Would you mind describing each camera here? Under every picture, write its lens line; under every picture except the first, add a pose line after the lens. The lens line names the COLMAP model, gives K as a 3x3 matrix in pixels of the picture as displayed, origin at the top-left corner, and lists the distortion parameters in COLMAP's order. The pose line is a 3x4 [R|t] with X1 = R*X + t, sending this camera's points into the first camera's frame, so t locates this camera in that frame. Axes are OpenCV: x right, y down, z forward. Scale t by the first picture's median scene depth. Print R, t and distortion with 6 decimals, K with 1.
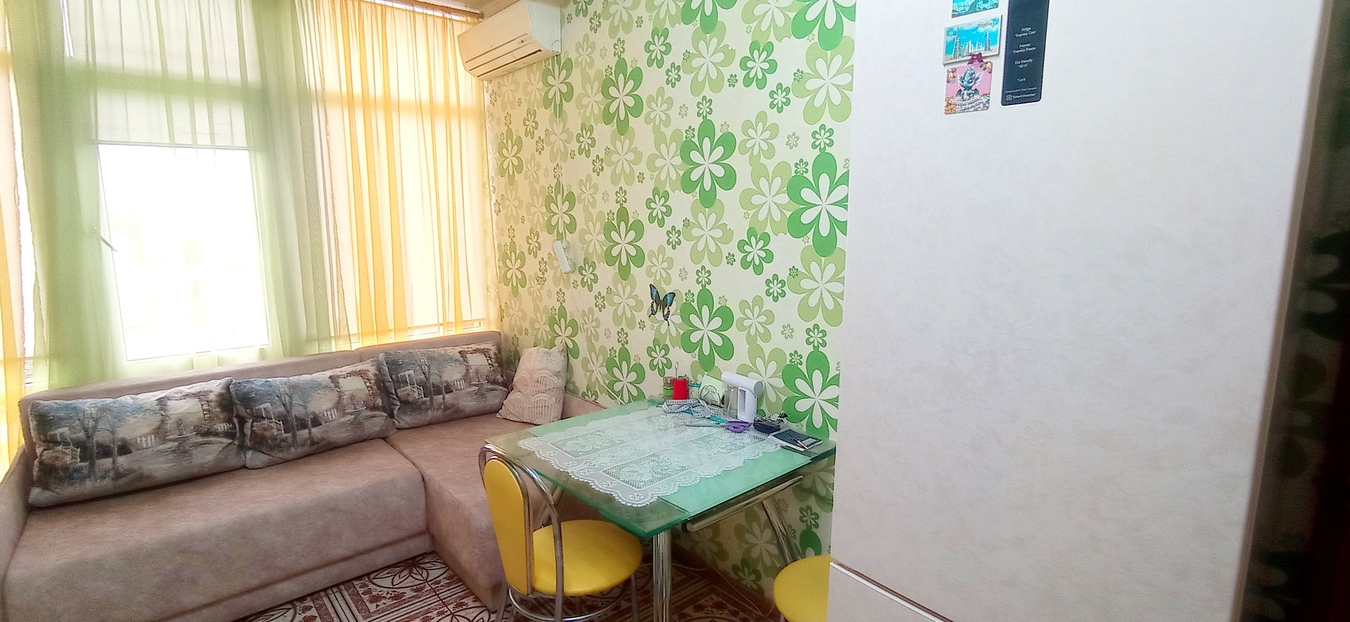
lens RADIAL K [[613.9, 0, 673.0], [0, 613.9, 302.0], [0, 0, 1]] dist [-0.031616, 0.001278]
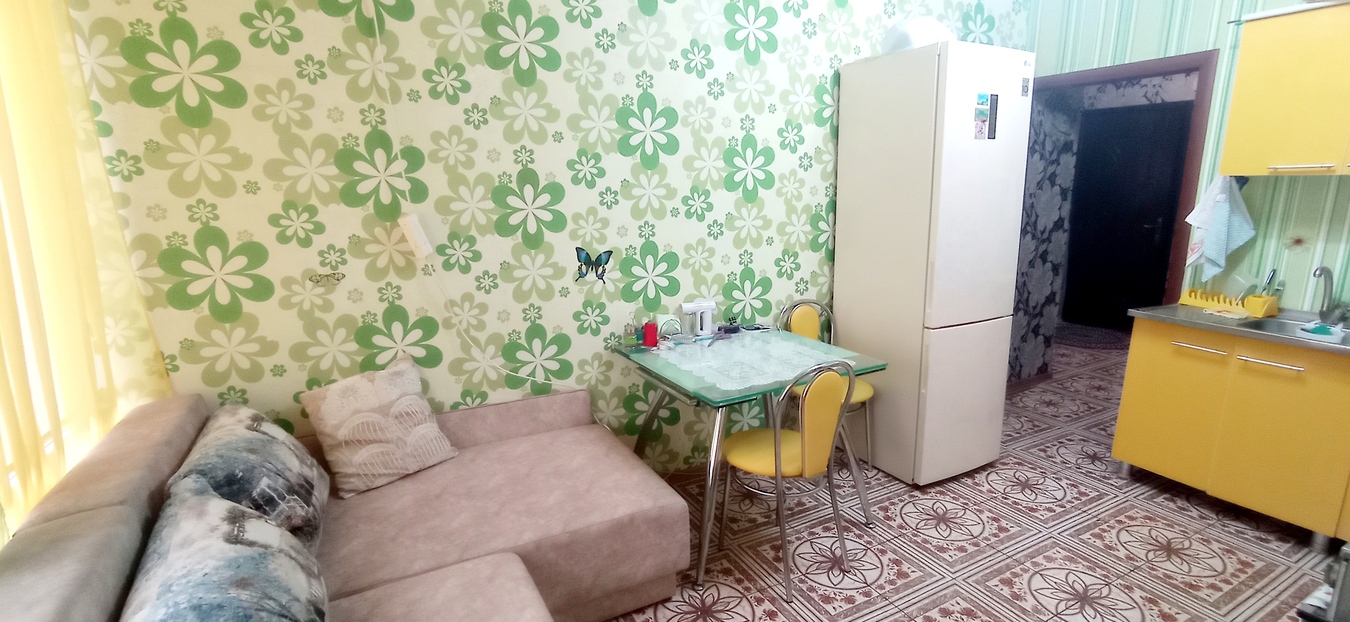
lens RADIAL K [[613.9, 0, 674.4], [0, 613.9, 305.6], [0, 0, 1]] dist [-0.031616, 0.001278]
pose [[0.232029, -0.201205, 0.951672, -0.981113], [0.141634, 0.974934, 0.171591, -0.086962], [-0.962342, 0.094975, 0.254710, 0.621113]]
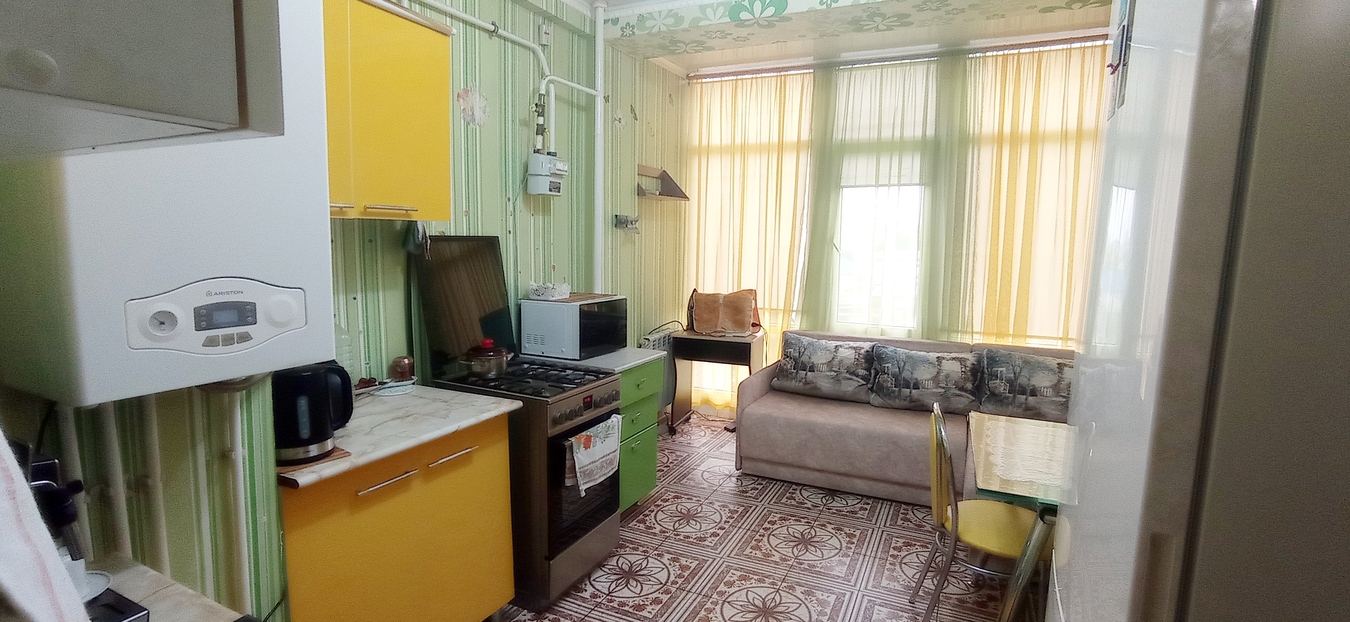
lens RADIAL K [[613.9, 0, 690.0], [0, 613.9, 302.0], [0, 0, 1]] dist [-0.031616, 0.001278]
pose [[0.403809, 0.103594, -0.908959, 0.439018], [-0.140288, 0.988829, 0.050374, 0.017301], [0.904023, 0.107174, 0.413831, -0.030411]]
